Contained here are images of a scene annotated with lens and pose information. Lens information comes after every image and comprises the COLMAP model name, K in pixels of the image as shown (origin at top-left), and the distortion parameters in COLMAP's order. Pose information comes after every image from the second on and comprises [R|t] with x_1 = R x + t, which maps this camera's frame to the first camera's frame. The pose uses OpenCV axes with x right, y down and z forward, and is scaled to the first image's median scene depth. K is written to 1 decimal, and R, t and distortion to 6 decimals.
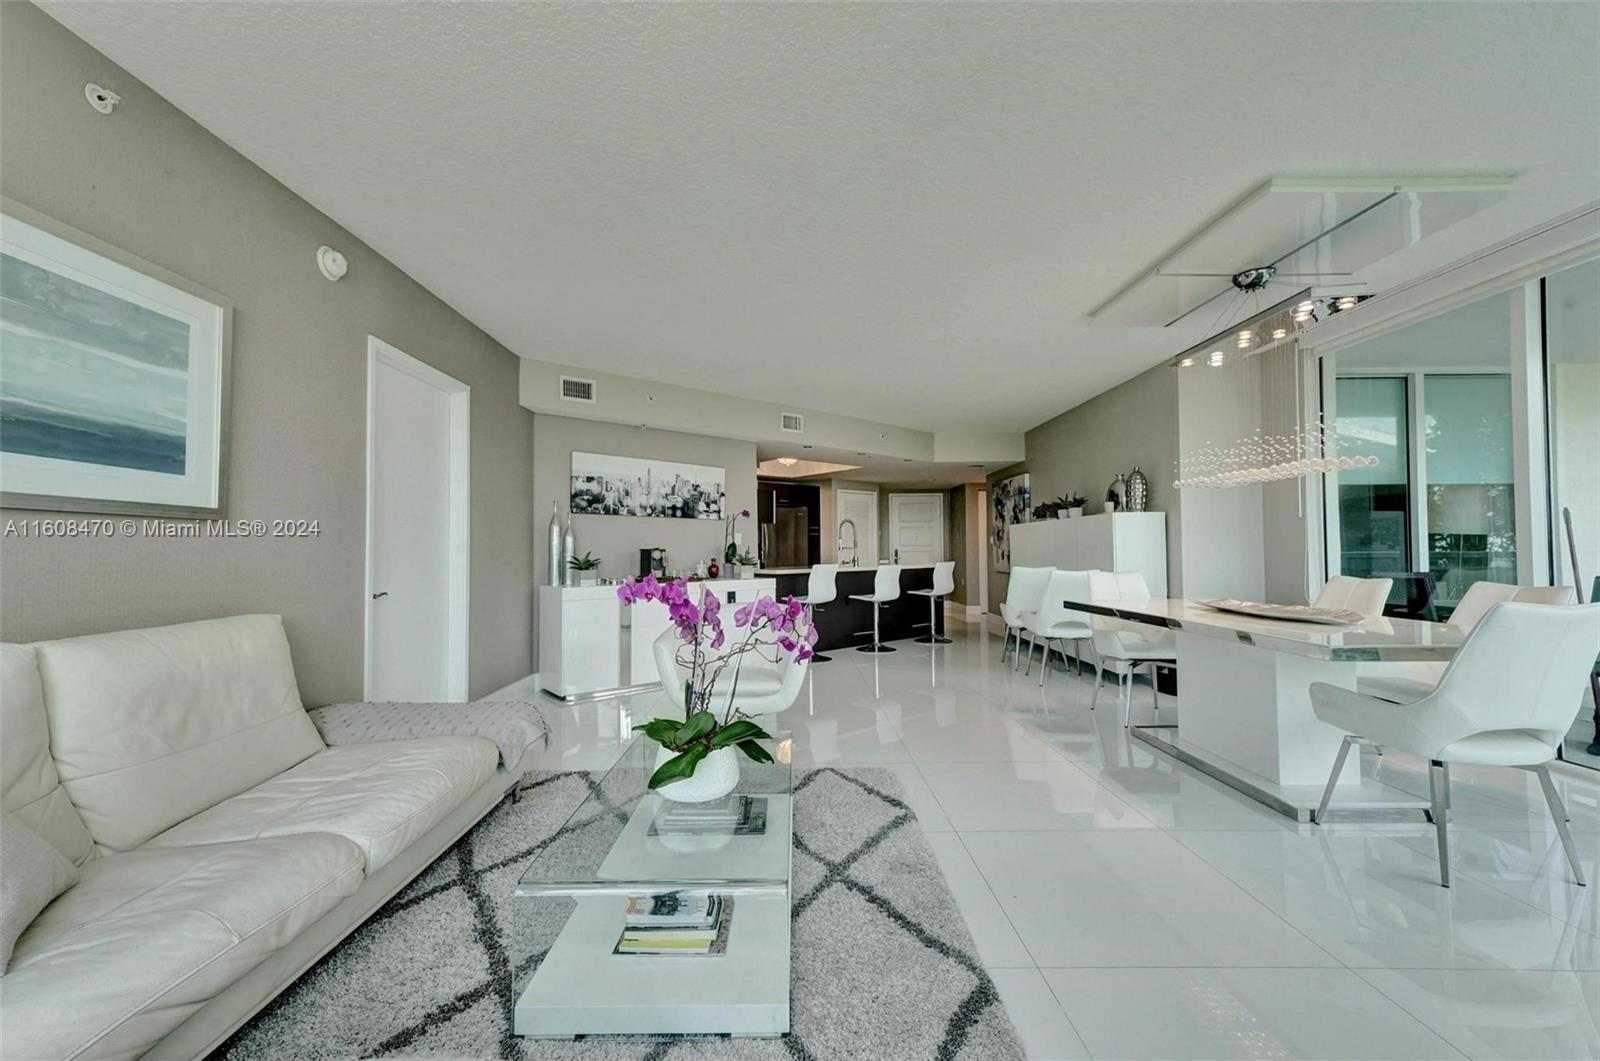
lens RADIAL K [[629.5, 0, 790.3], [0, 629.5, 536.6], [0, 0, 1]] dist [0.000944, -0.003236]
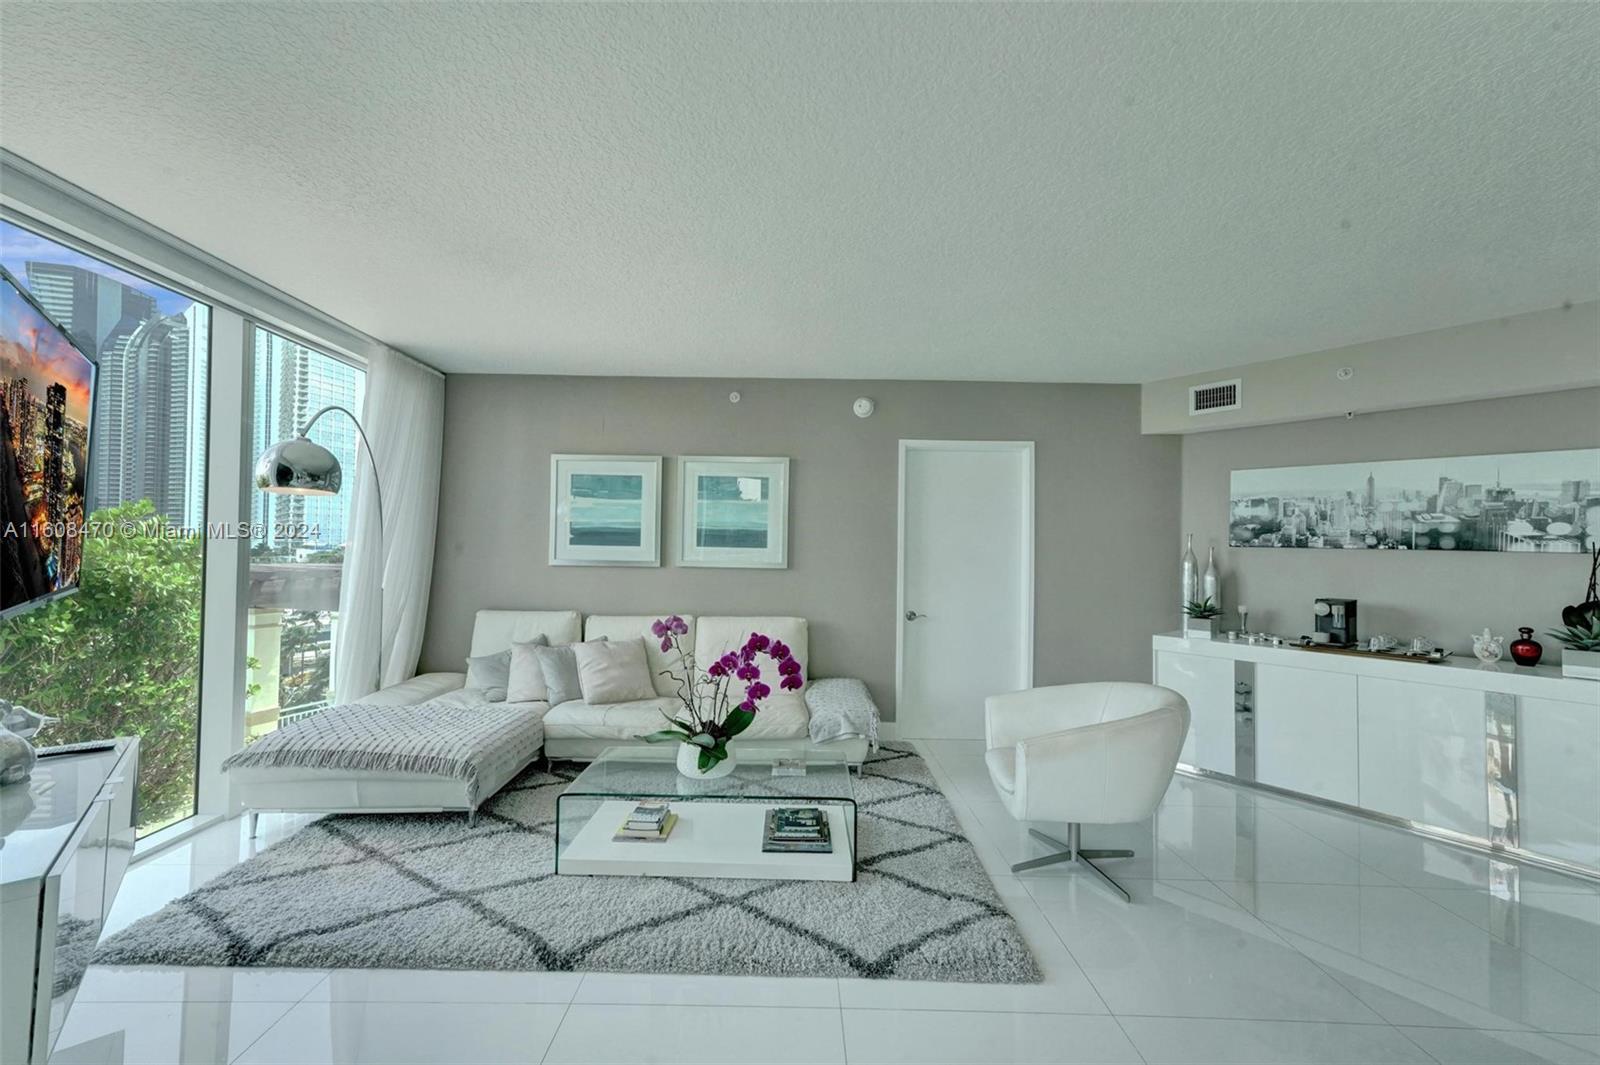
lens RADIAL K [[636.3, 0, 792.6], [0, 636.3, 536.6], [0, 0, 1]] dist [0.015549, 0.000703]
pose [[-0.006621, -0.009129, -0.999936, 0.425559], [0.007025, 0.999933, -0.009175, -0.040876], [0.999953, -0.007086, -0.006556, 0.385839]]
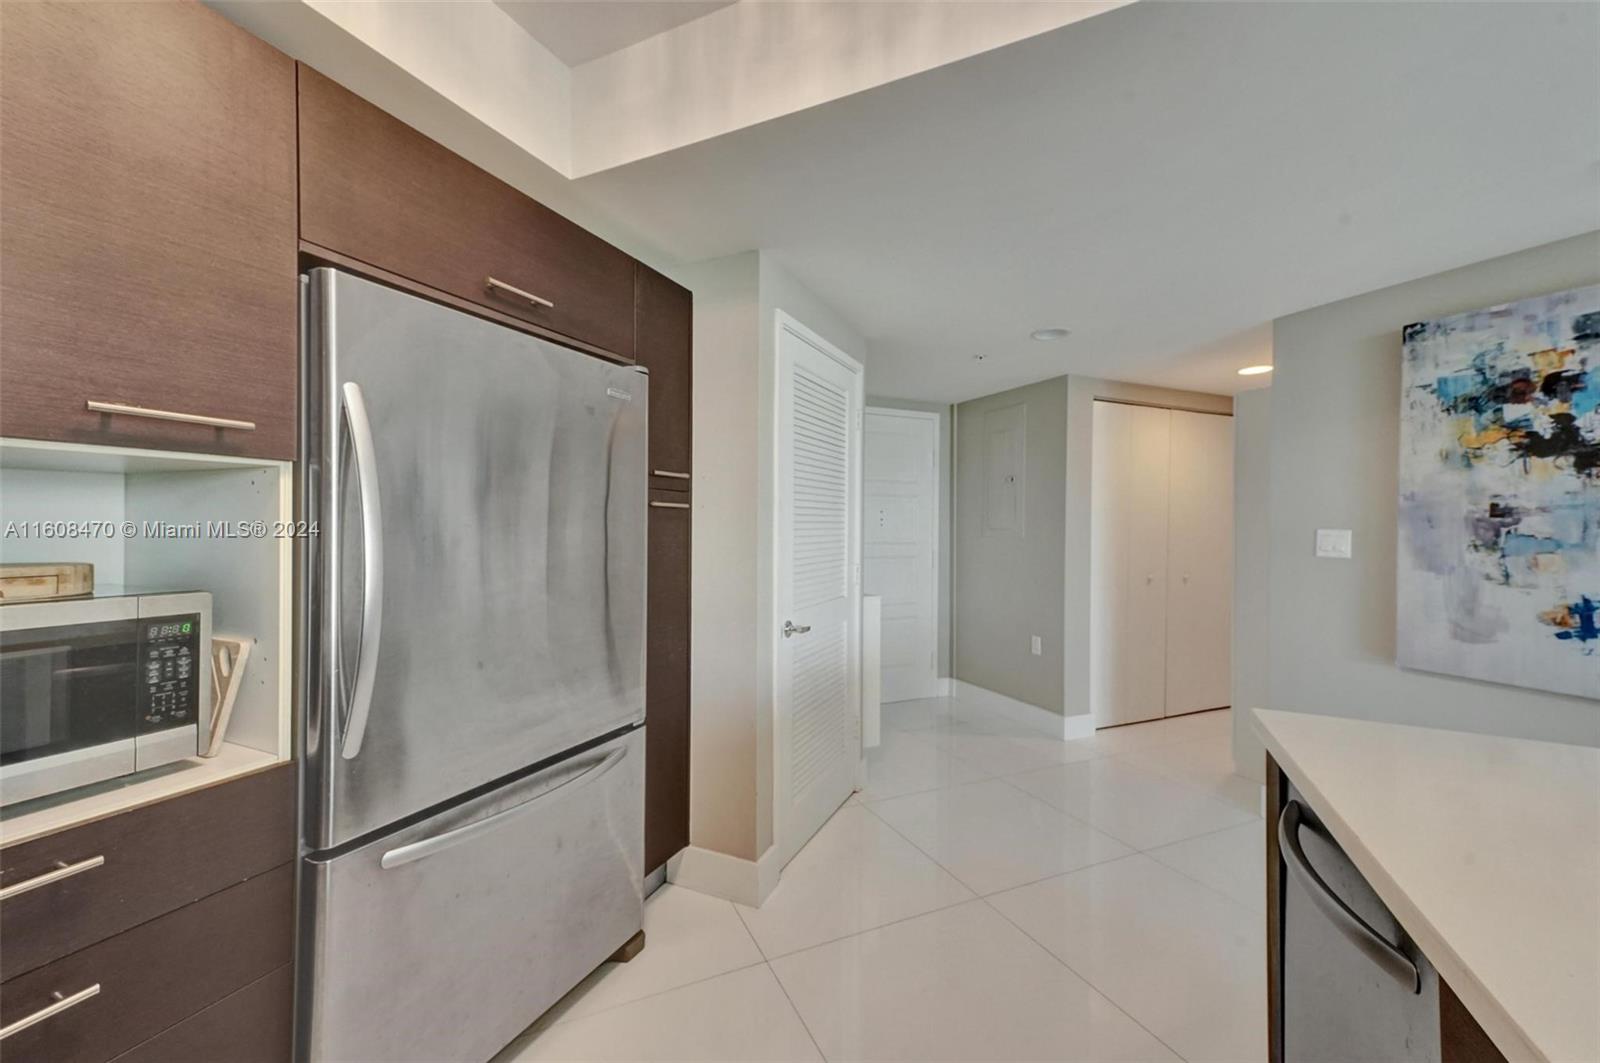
lens RADIAL K [[629.4, 0, 786.0], [0, 629.4, 528.0], [0, 0, 1]] dist [0.016334, 0.000043]
pose [[0.918464, 0.013373, 0.395277, -0.017835], [-0.024017, 0.999470, 0.021991, -0.002312], [-0.394774, -0.029691, 0.918299, 1.329366]]
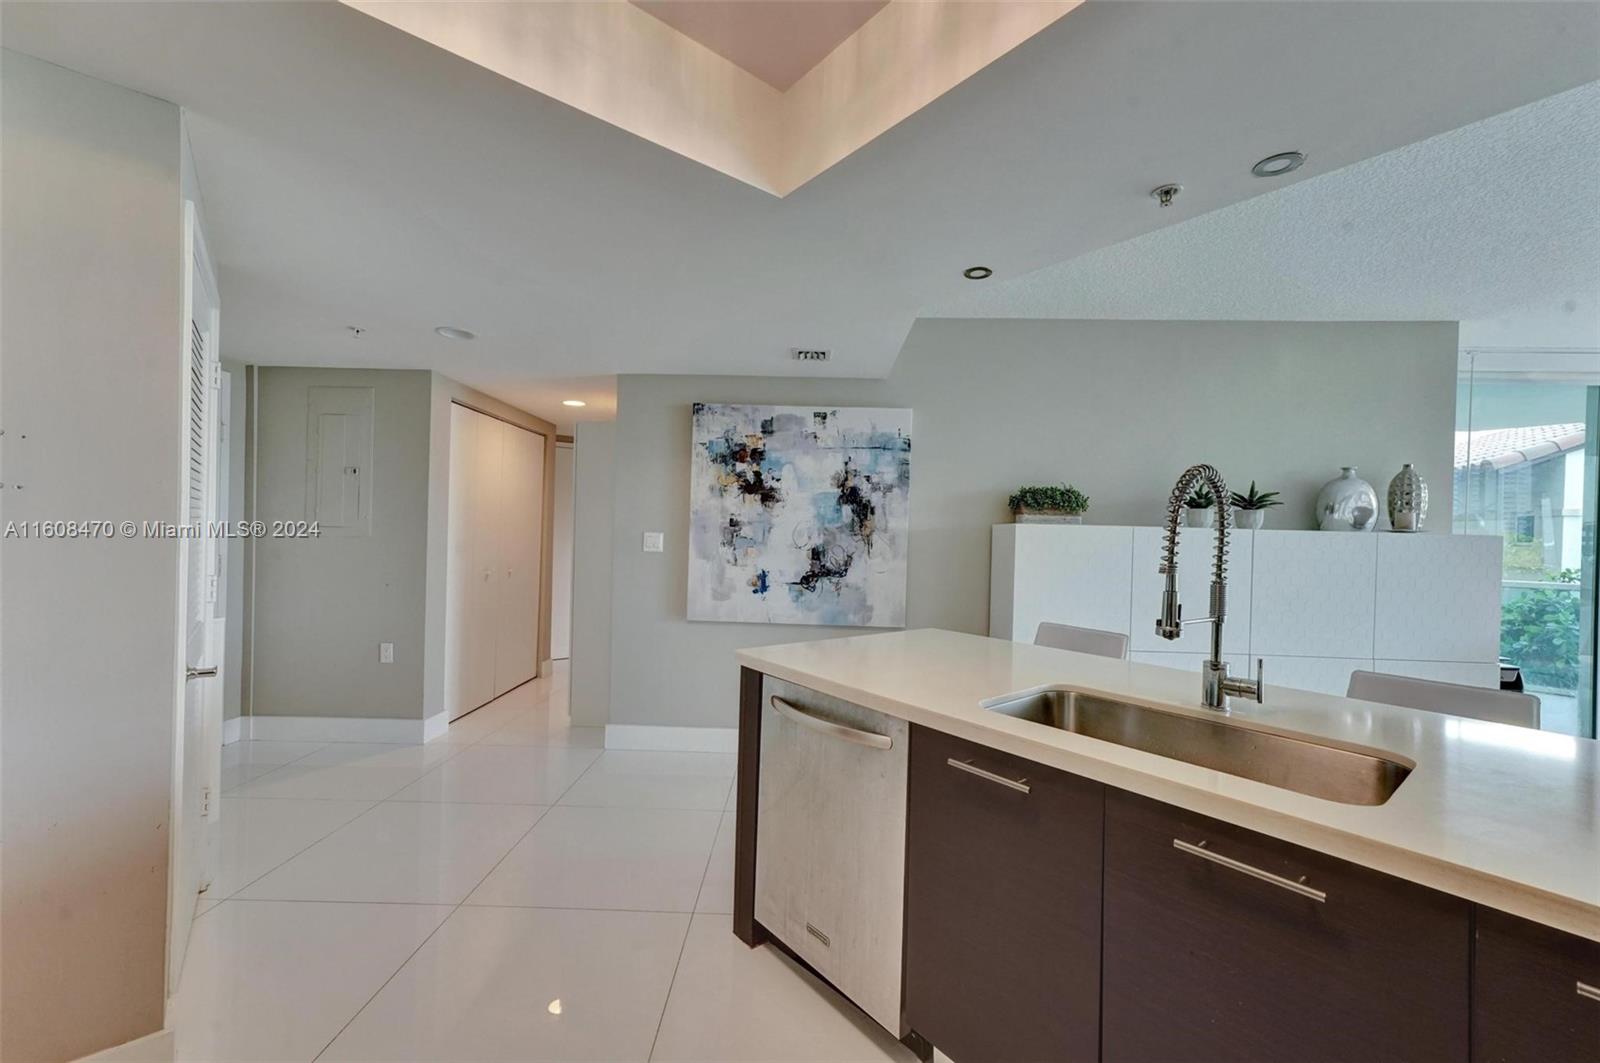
lens RADIAL K [[638.3, 0, 794.9], [0, 638.3, 532.4], [0, 0, 1]] dist [0.001327, -0.000032]
pose [[0.026273, 0.011778, 0.999585, -0.128755], [-0.048037, 0.998790, -0.010506, -0.000664], [-0.998500, -0.047741, 0.026807, 1.426662]]
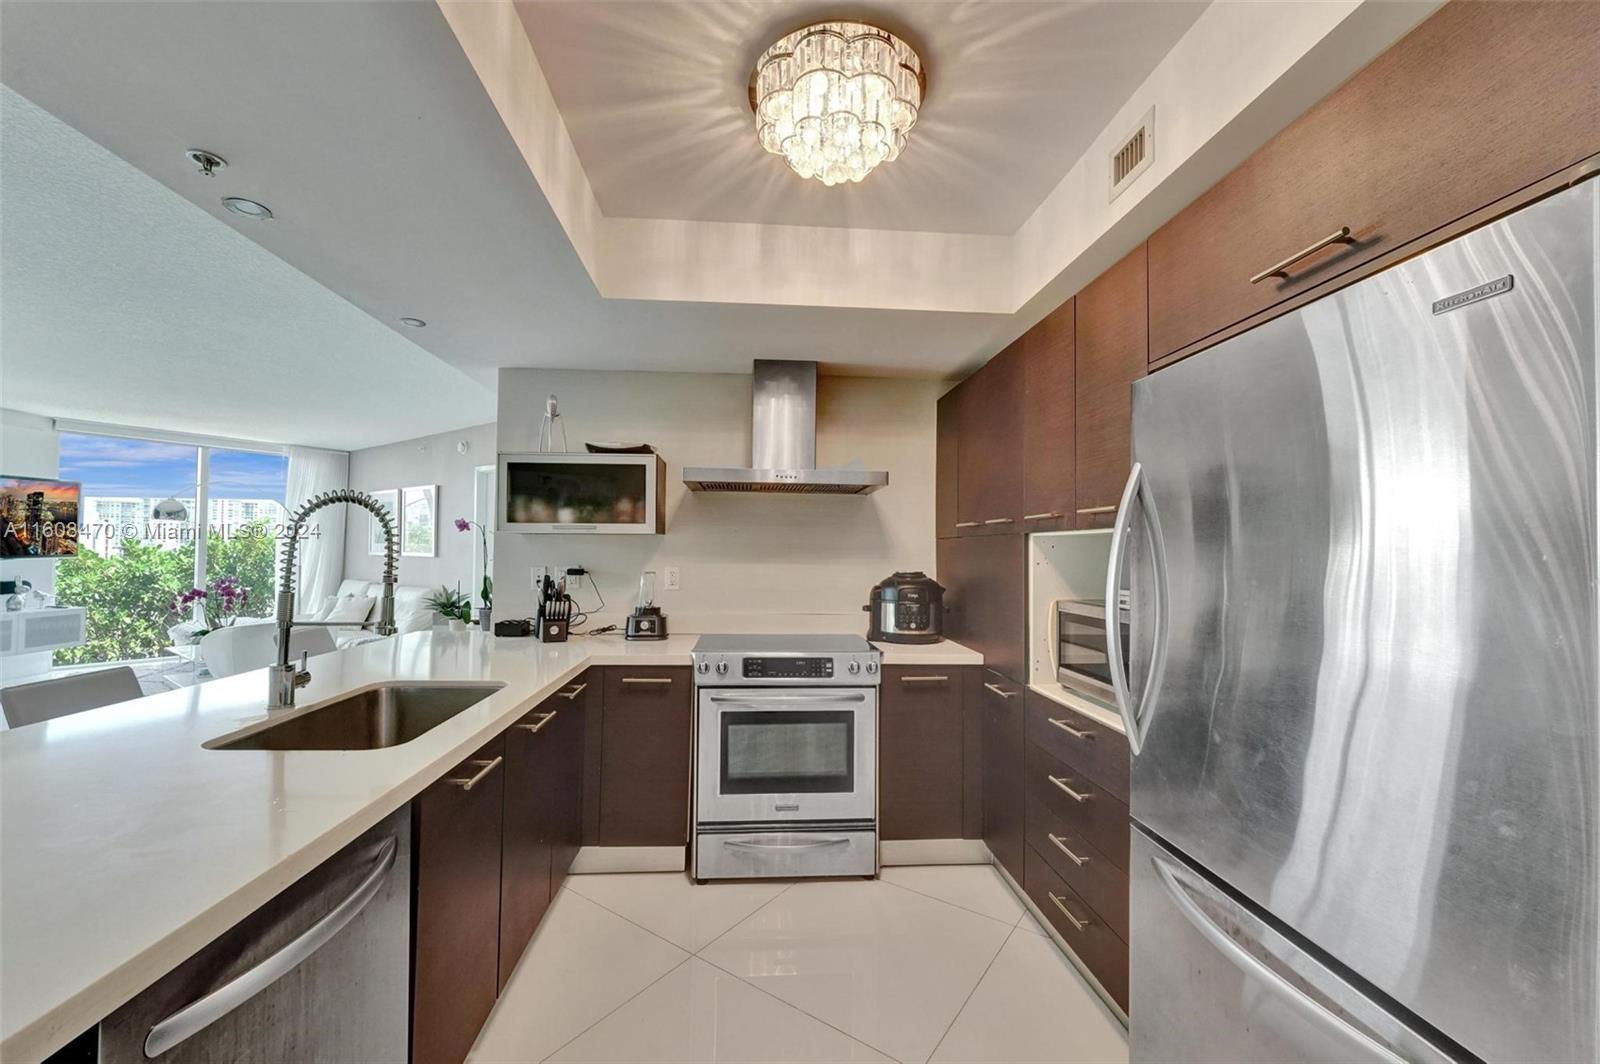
lens RADIAL K [[638.3, 0, 794.9], [0, 638.3, 532.9], [0, 0, 1]] dist [0.001327, -0.000032]
pose [[-0.587651, -0.019784, -0.808872, 0.228637], [0.012464, 0.999361, -0.033499, -0.005231], [0.809018, -0.029767, -0.587029, 1.609684]]
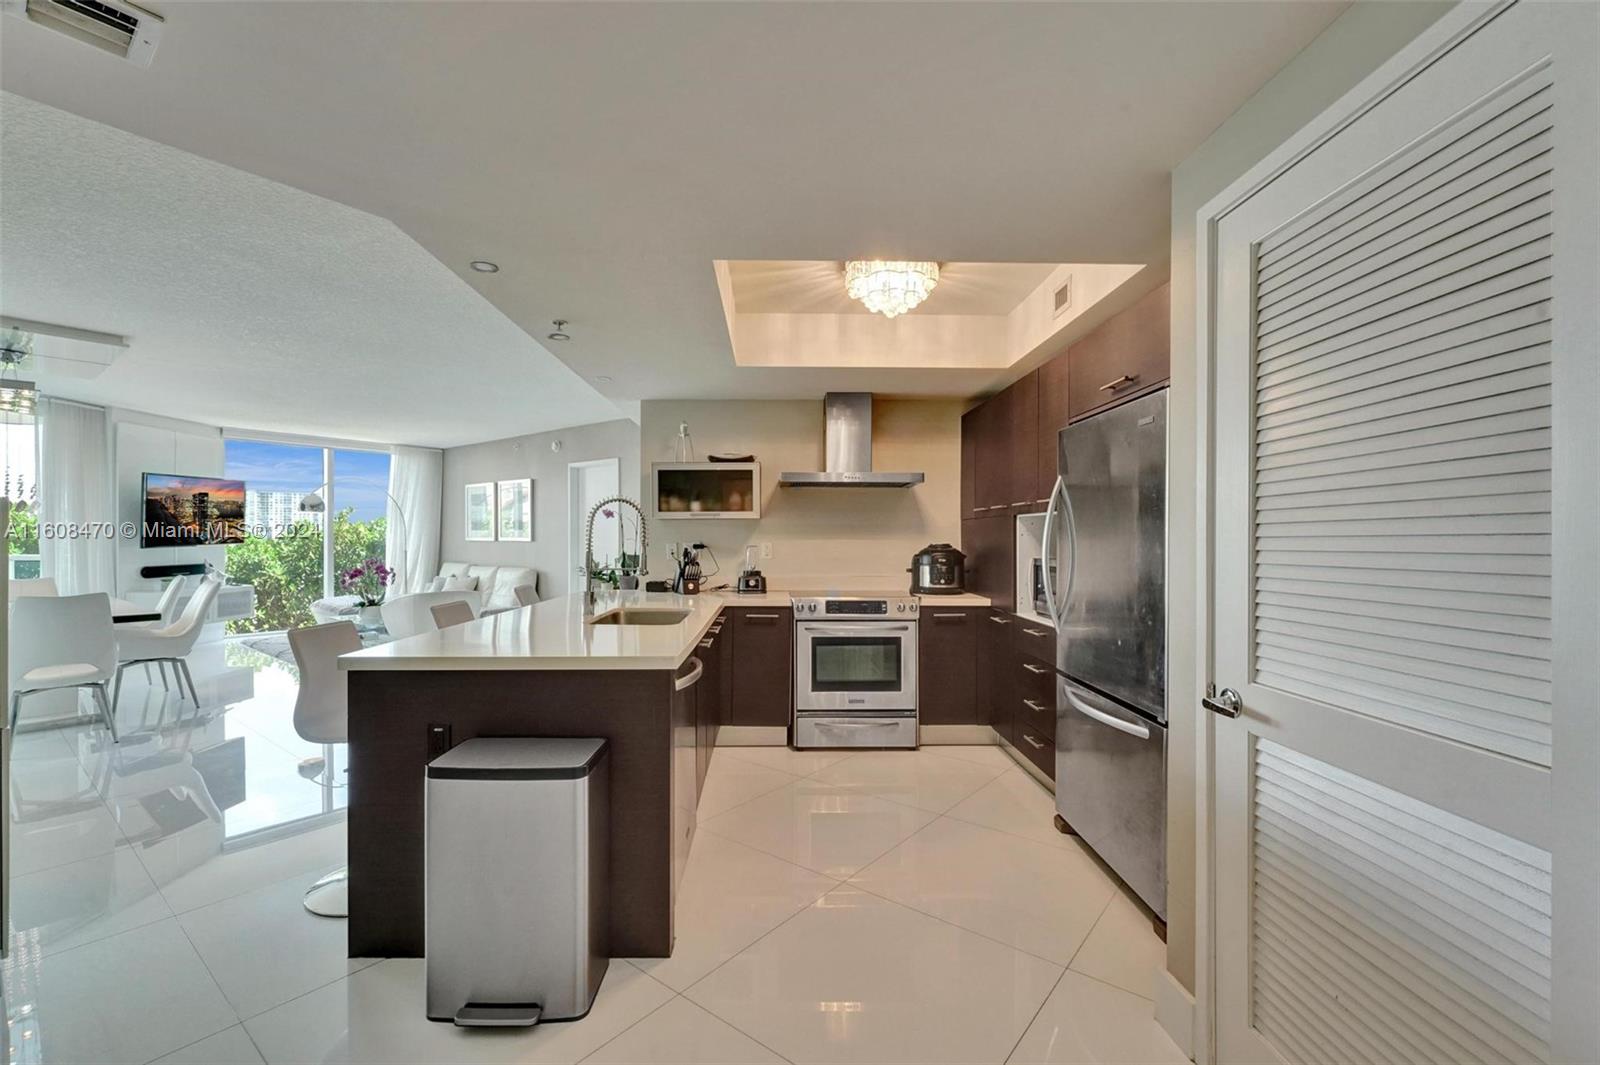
lens RADIAL K [[684.5, 0, 793.1], [0, 684.5, 536.1], [0, 0, 1]] dist [0.002378, 0.000652]
pose [[-0.628680, 0.007443, -0.777629, 0.448817], [0.021626, 0.999735, -0.007915, 0.003482], [0.777364, -0.021793, -0.628674, 1.730995]]
